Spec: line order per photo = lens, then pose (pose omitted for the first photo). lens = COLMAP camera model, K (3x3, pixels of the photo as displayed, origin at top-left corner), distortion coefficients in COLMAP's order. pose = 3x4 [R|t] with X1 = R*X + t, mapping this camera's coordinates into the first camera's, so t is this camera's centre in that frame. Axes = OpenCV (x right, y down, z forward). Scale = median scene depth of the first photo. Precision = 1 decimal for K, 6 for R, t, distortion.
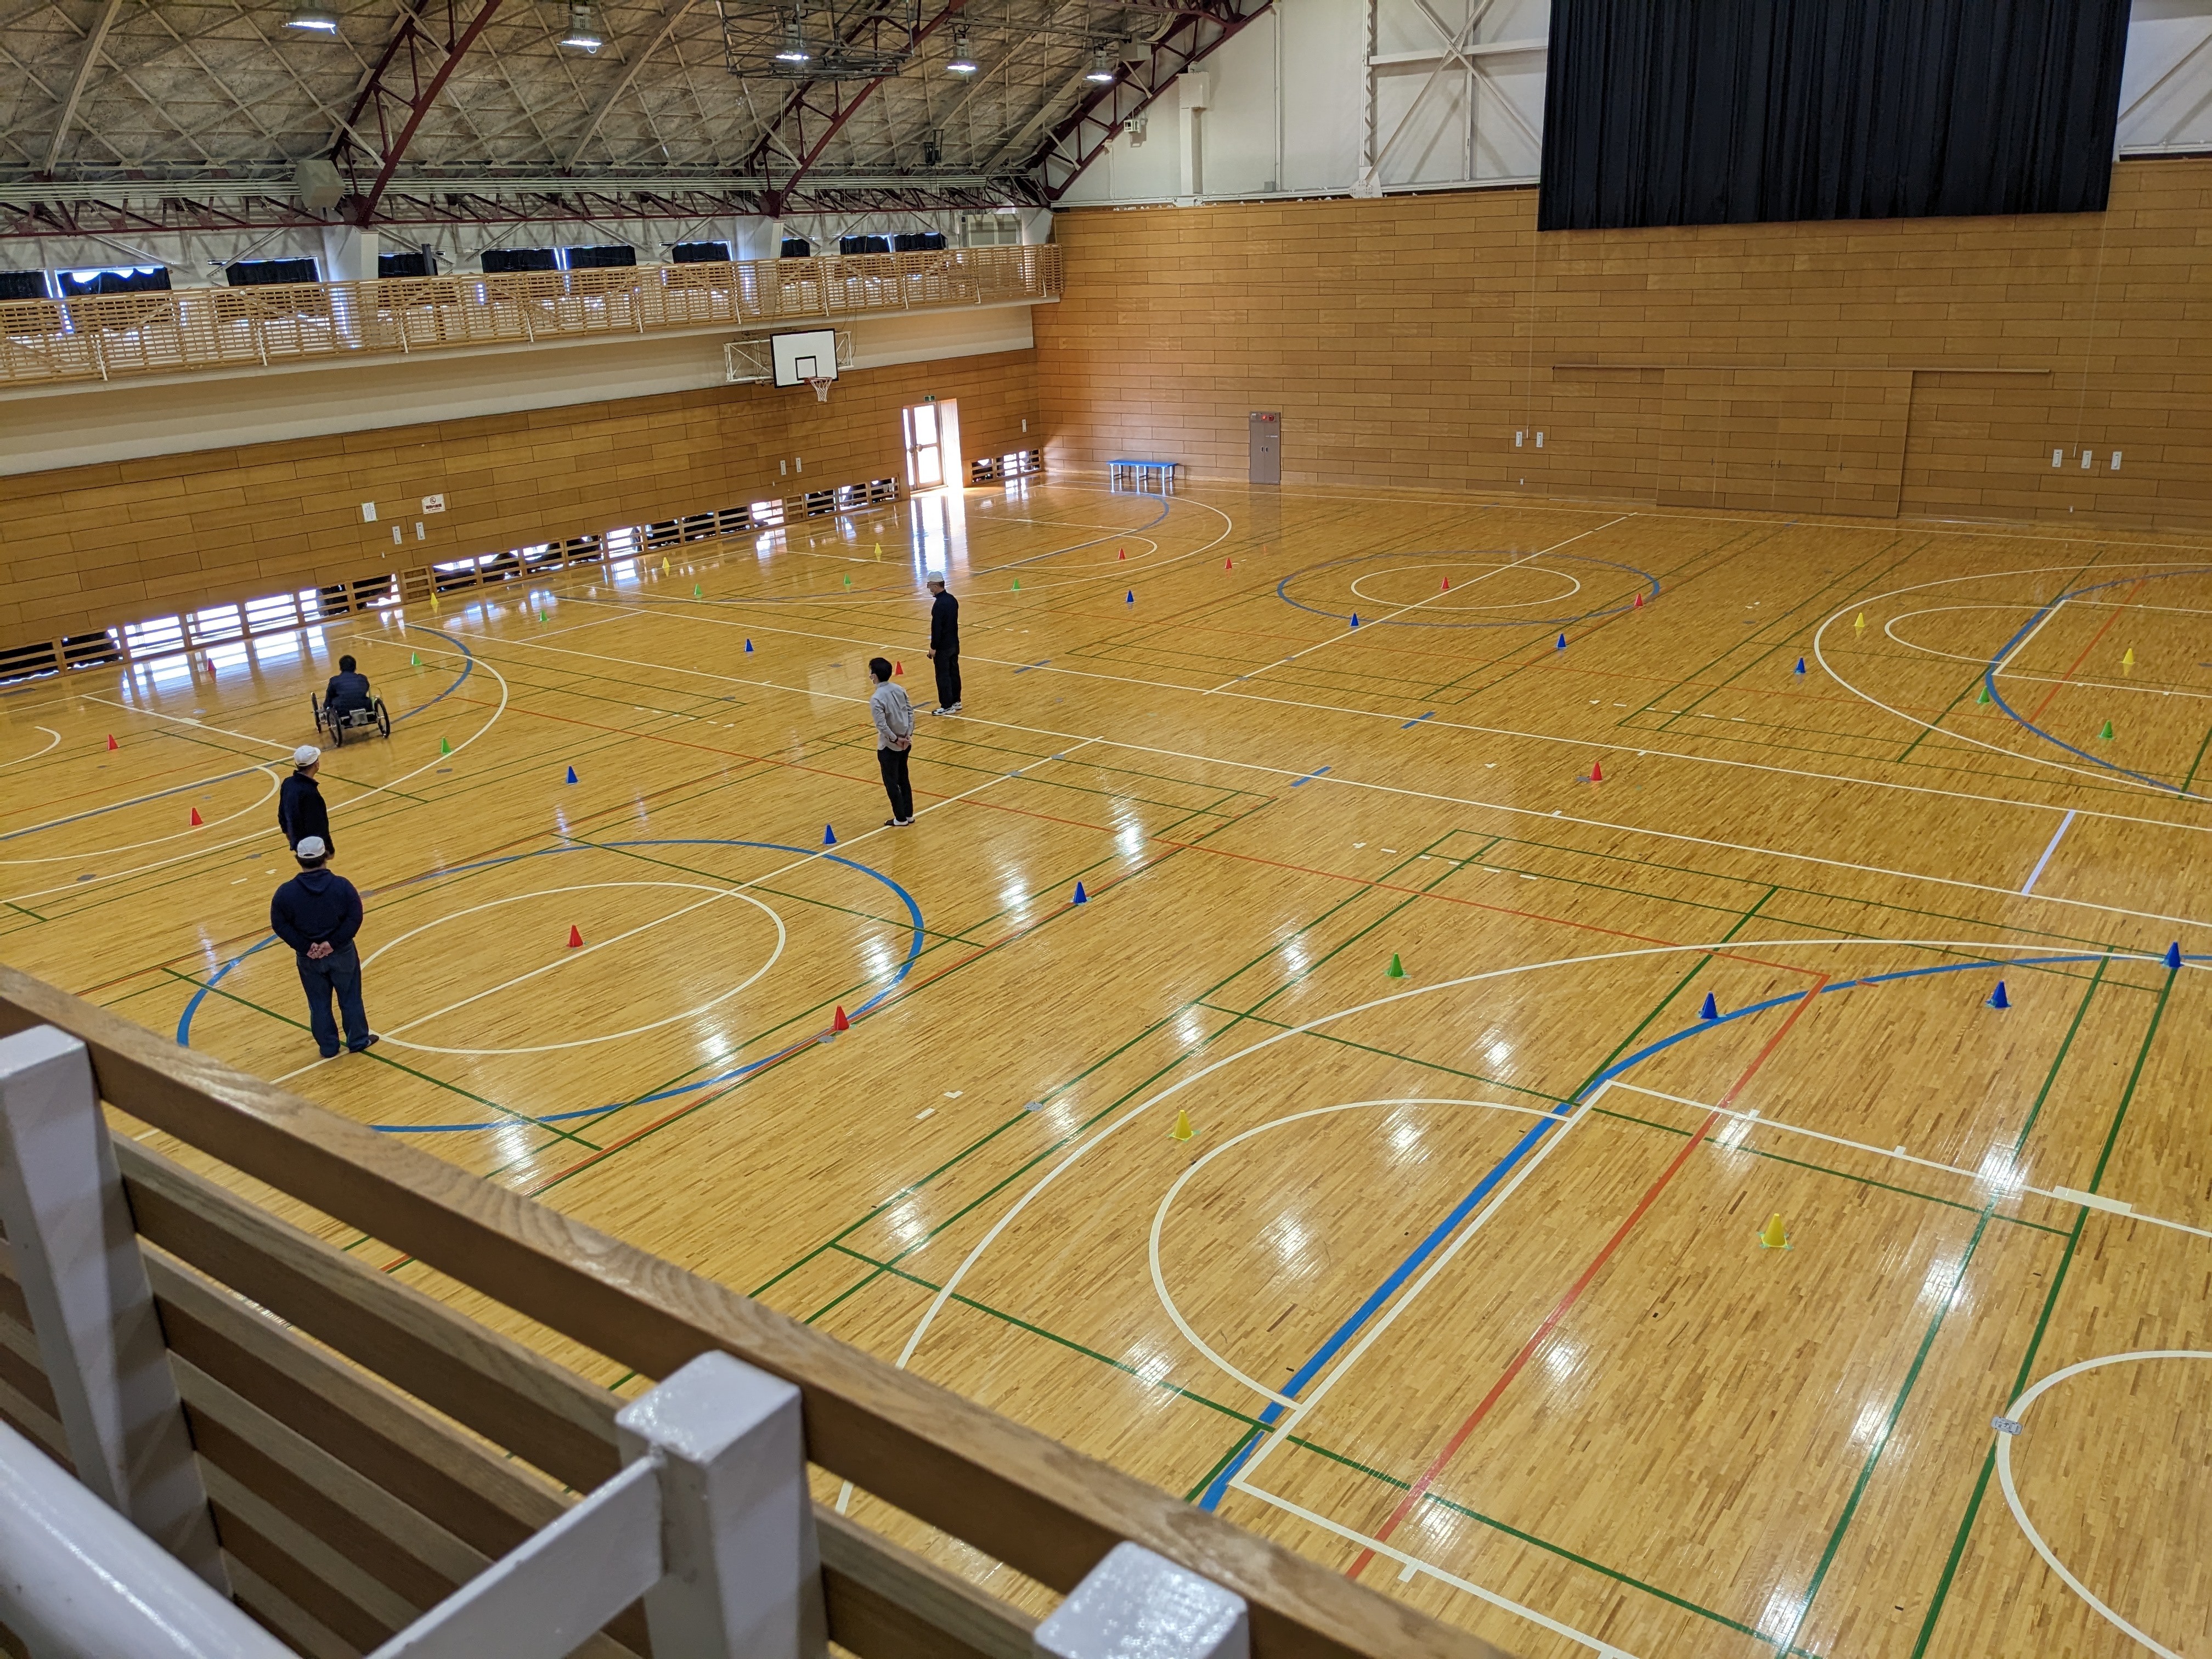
lens RADIAL K [[1737.6, 0, 1108.0], [0, 1737.6, 829.6], [0, 0, 1]] dist [0.059107, -0.087883]
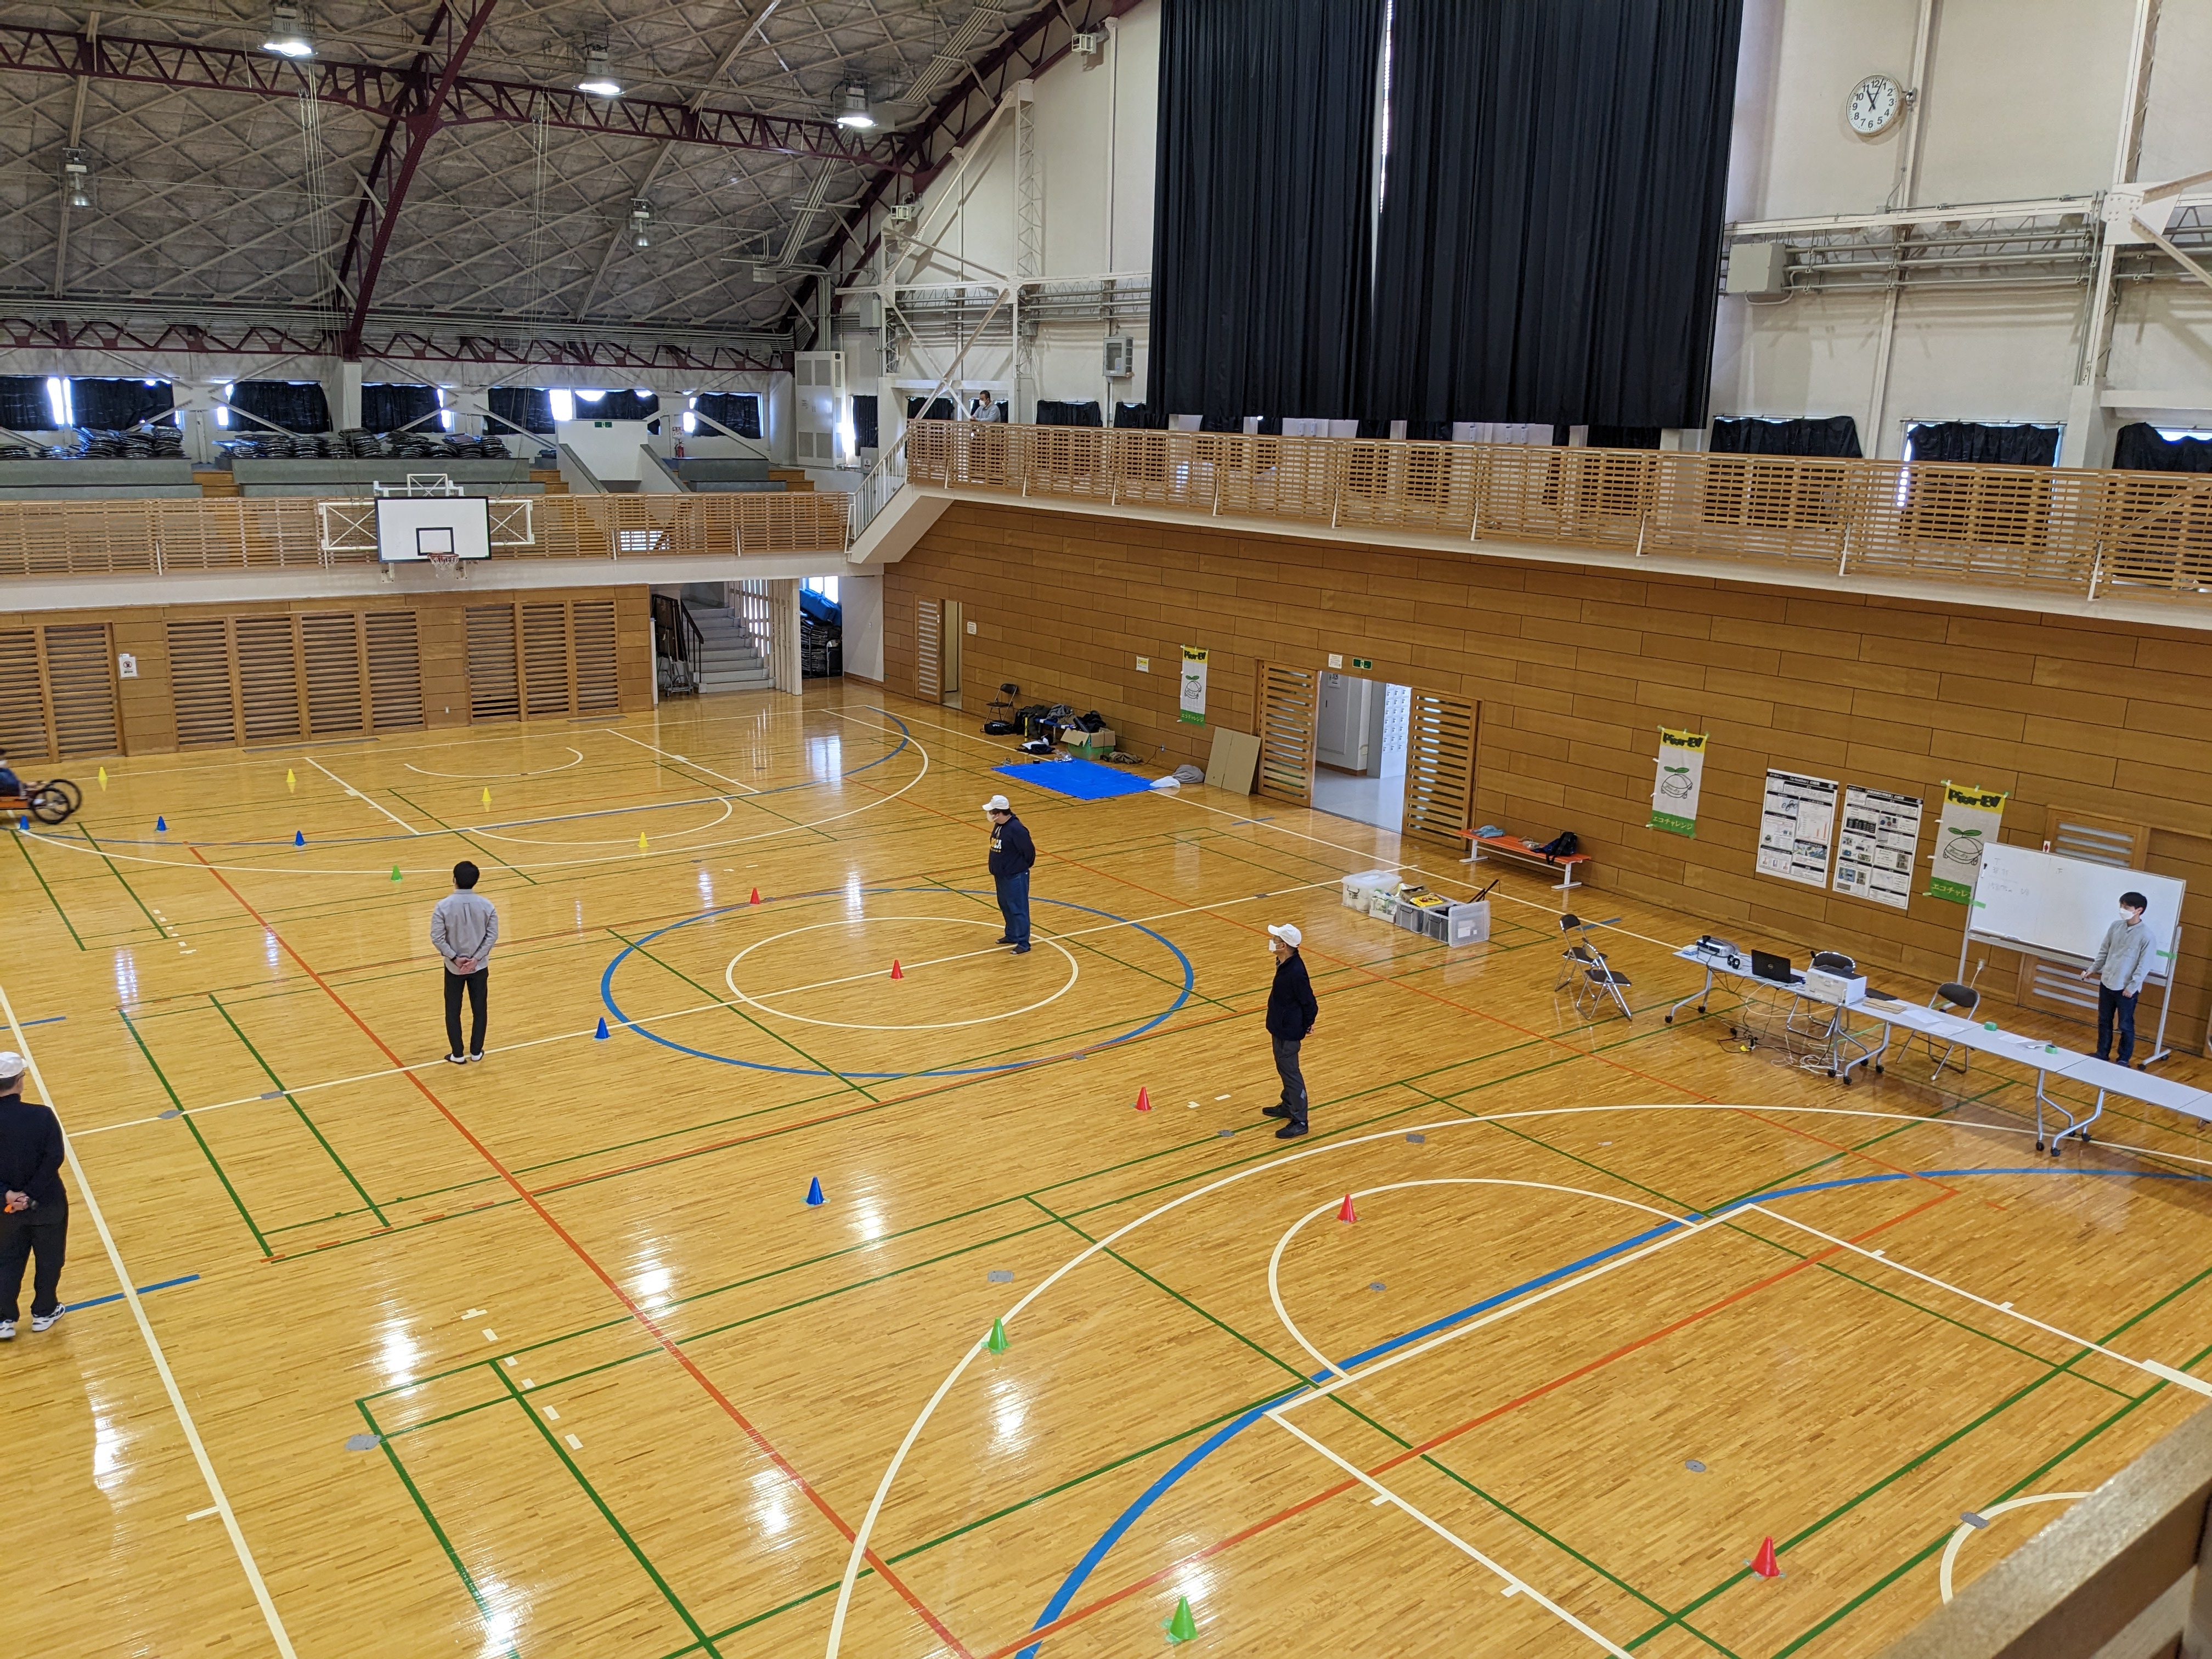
lens RADIAL K [[1737.6, 0, 1095.4], [0, 1737.6, 830.4], [0, 0, 1]] dist [0.059107, -0.087883]
pose [[-0.957311, -0.051775, 0.284384, -0.352688], [0.108863, 0.846813, 0.520631, -0.283306], [-0.267776, 0.529365, -0.805028, 0.859741]]
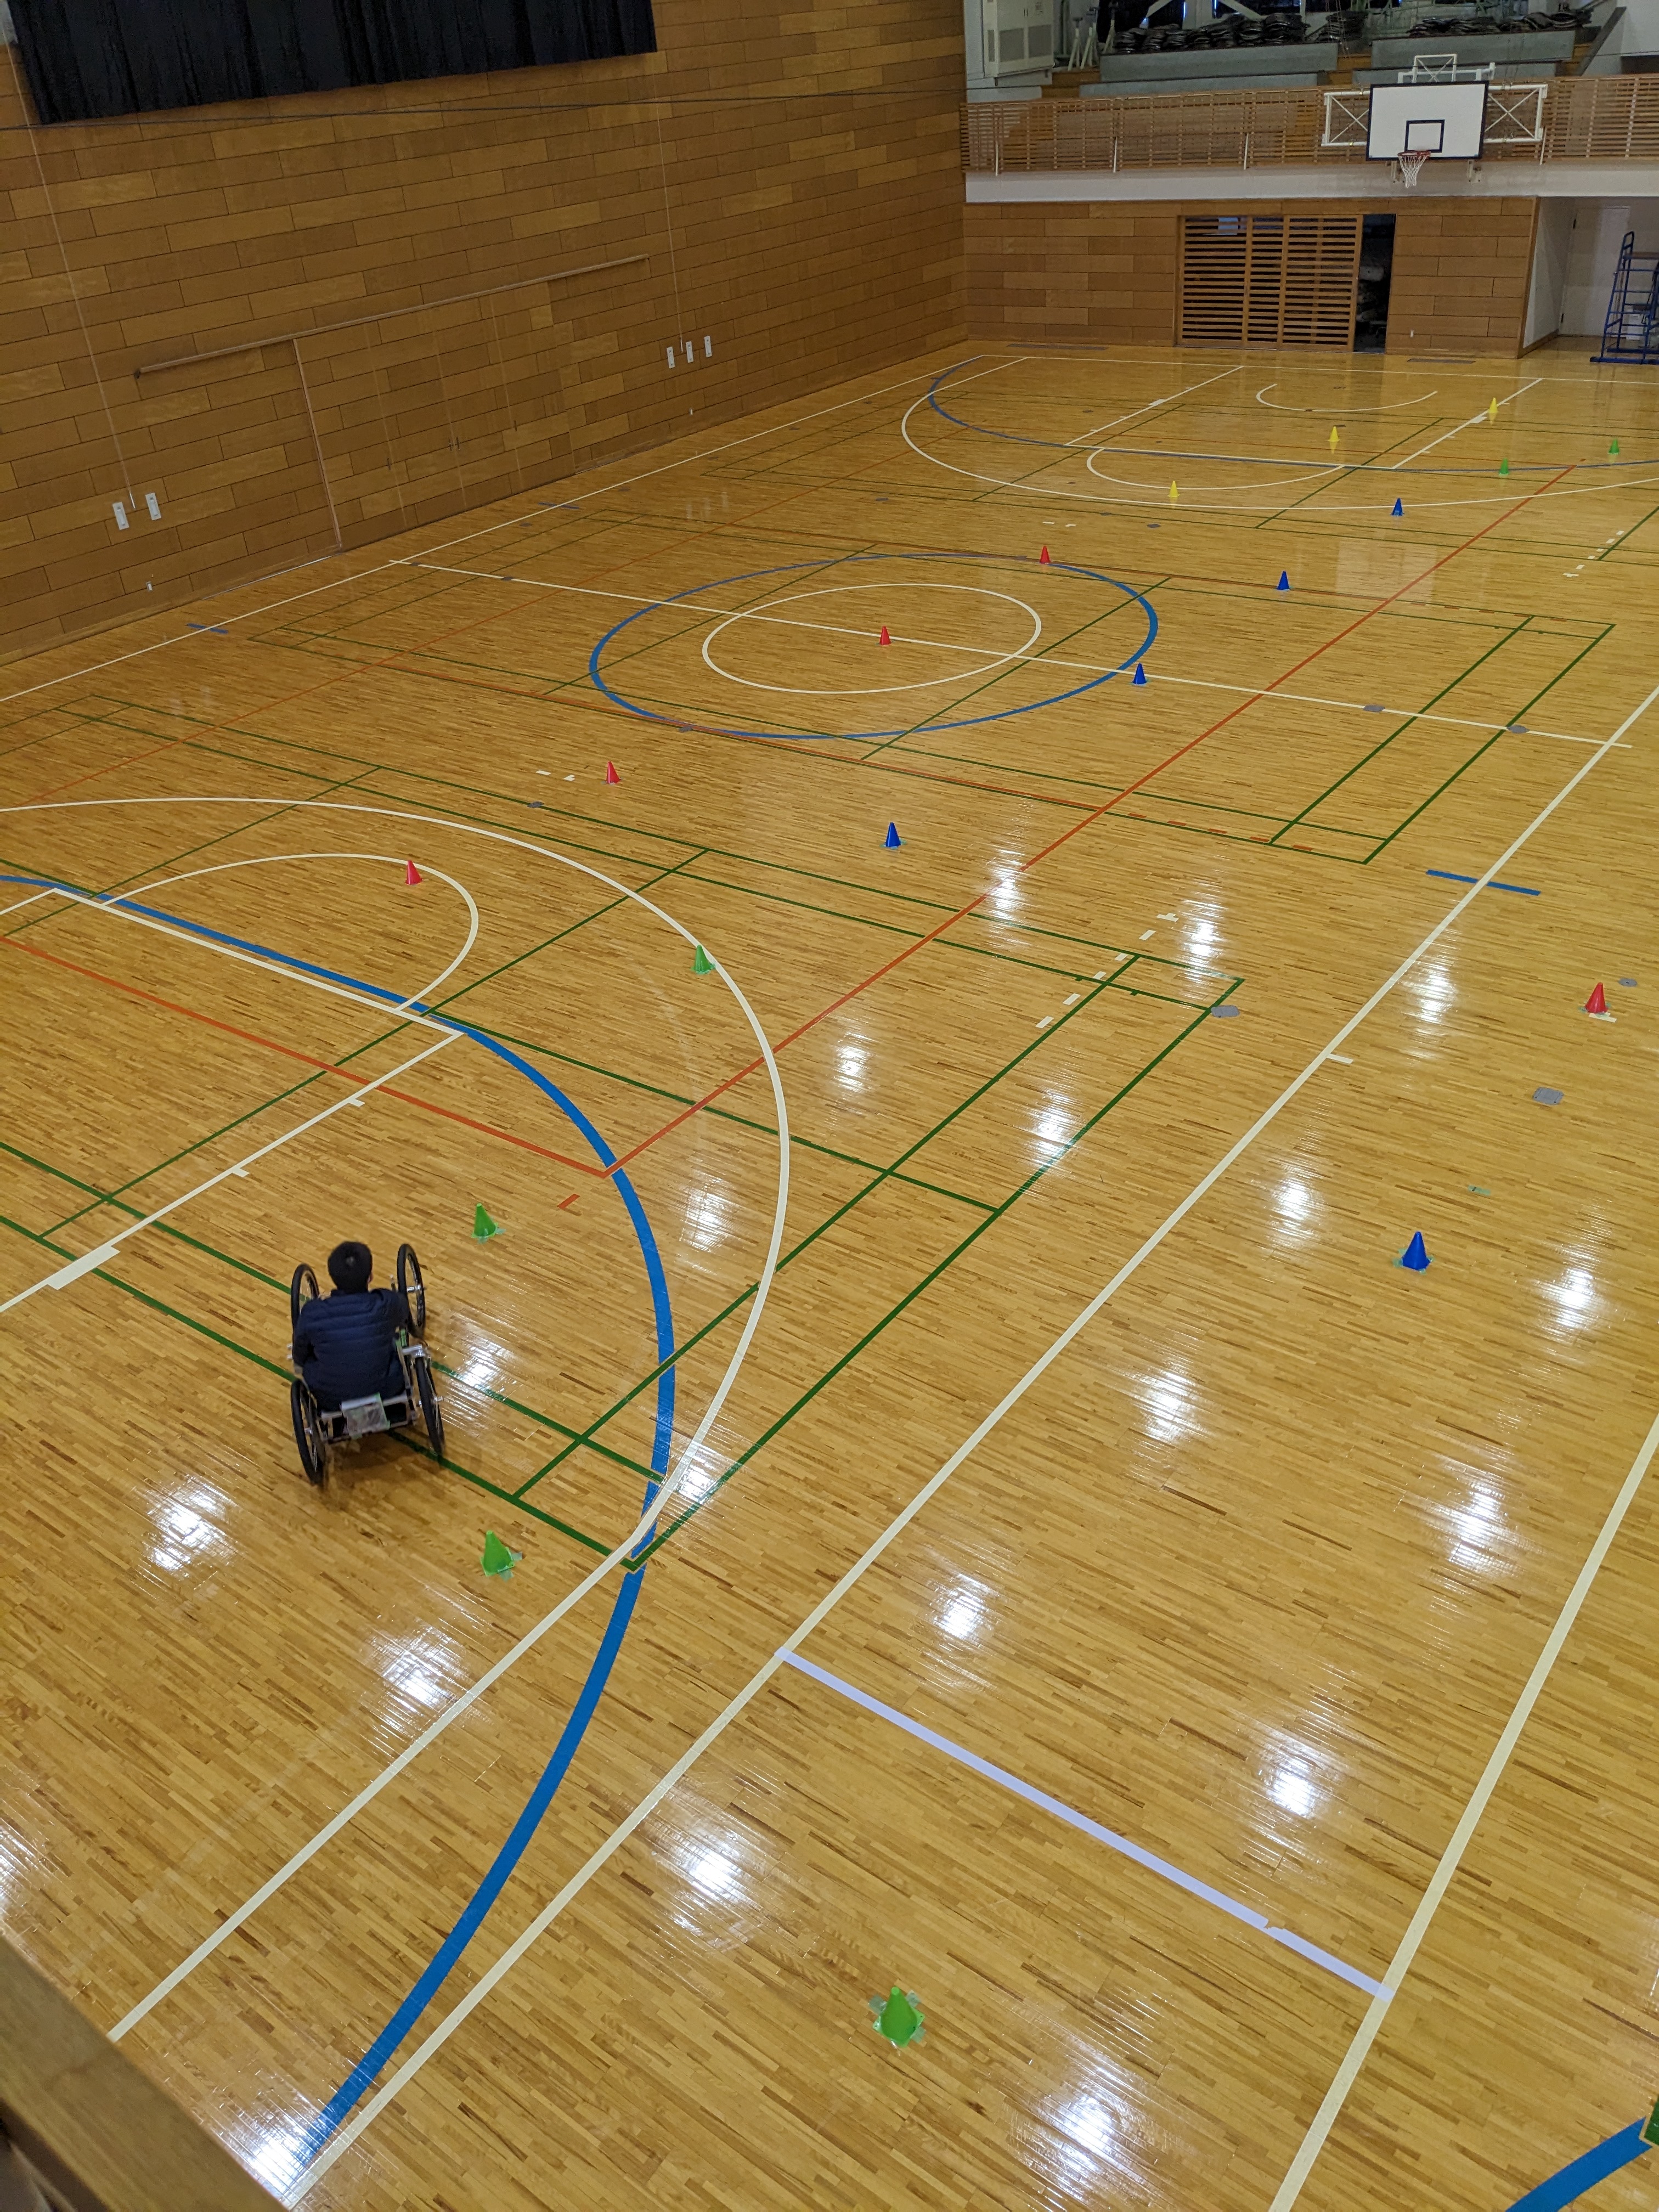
lens RADIAL K [[1737.6, 0, 832.5], [0, 1737.6, 1083.0], [0, 0, 1]] dist [0.059107, -0.087883]
pose [[0.010777, -0.493876, 0.869466, -0.388670], [0.400383, 0.798902, 0.448831, -0.263702], [-0.916285, 0.343282, 0.206349, 0.806161]]
